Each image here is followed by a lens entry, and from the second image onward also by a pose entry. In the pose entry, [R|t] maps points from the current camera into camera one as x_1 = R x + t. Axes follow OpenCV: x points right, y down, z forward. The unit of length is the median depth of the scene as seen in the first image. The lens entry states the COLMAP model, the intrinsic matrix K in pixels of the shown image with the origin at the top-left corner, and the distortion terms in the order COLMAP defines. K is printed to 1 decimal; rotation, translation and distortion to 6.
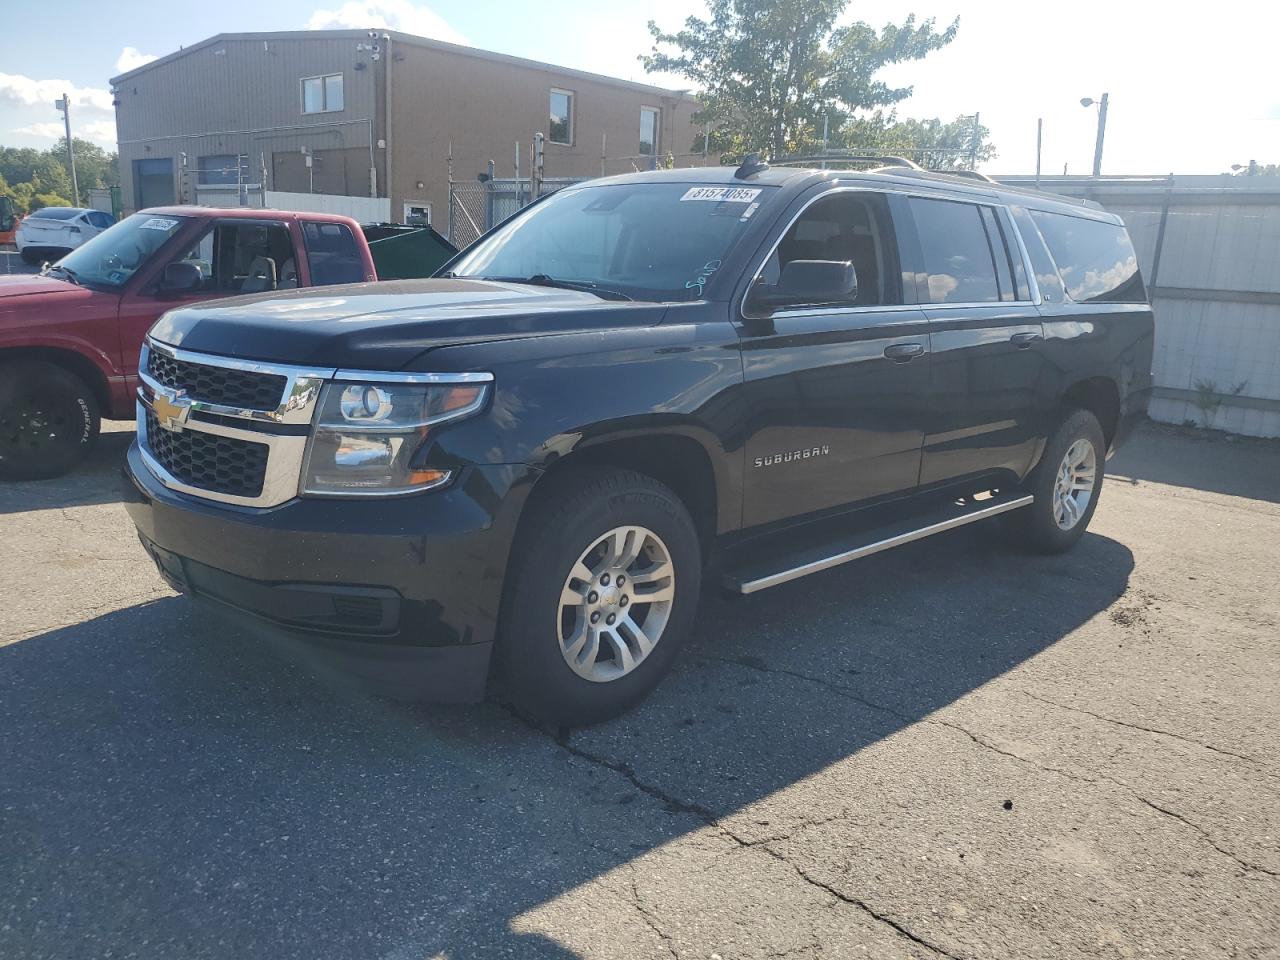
lens RADIAL K [[1013.4, 0, 630.3], [0, 1013.4, 482.0], [0, 0, 1]] dist [0.004372, 0.010089]
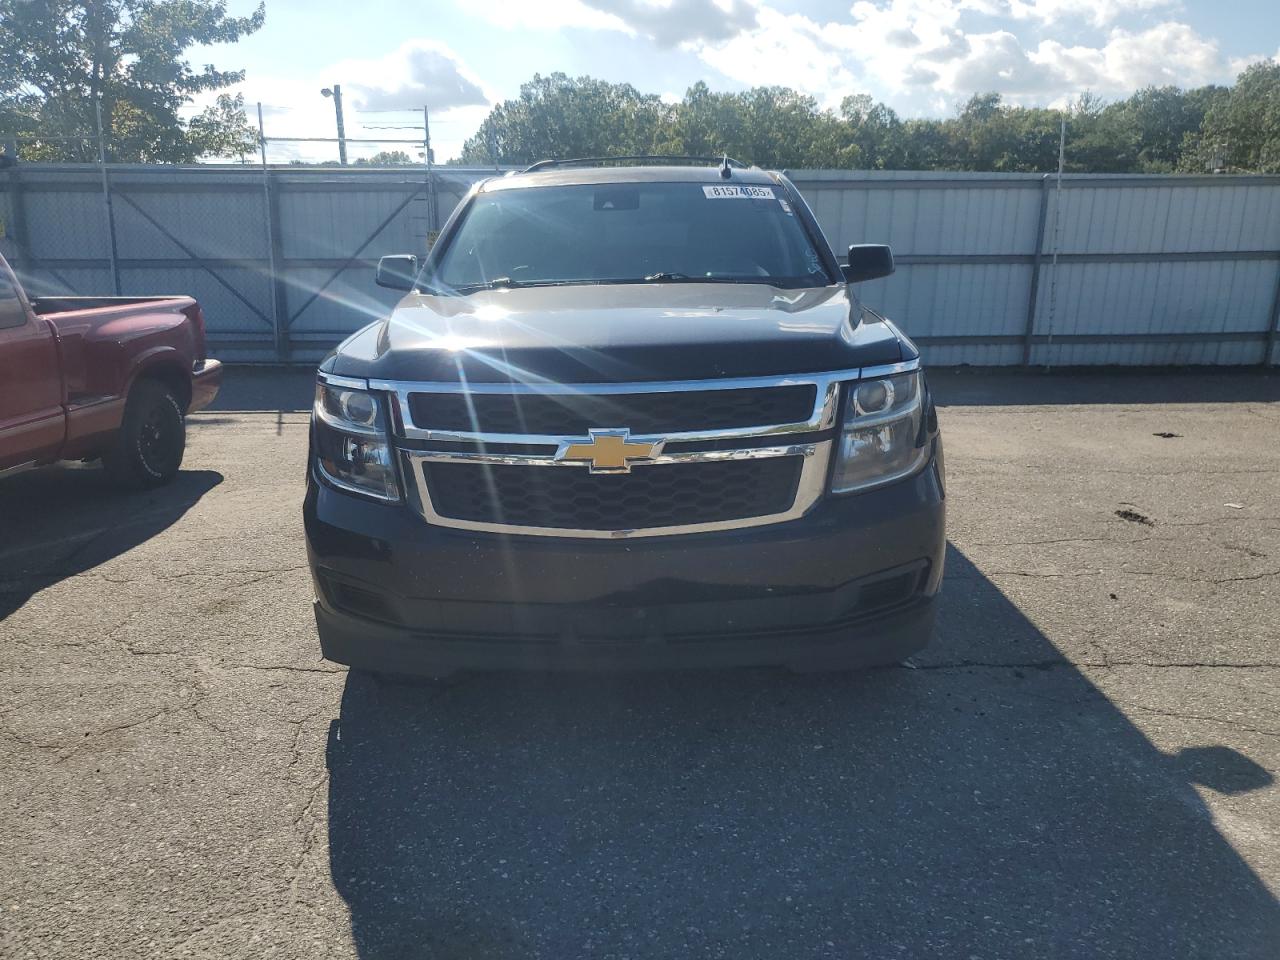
lens RADIAL K [[984.9, 0, 640.1], [0, 984.9, 476.8], [0, 0, 1]] dist [-0.003456, -0.001283]
pose [[0.703900, -0.203792, 0.680437, -0.306626], [0.190151, 0.977058, 0.095922, -0.037726], [-0.684374, 0.061866, 0.726502, 0.111536]]
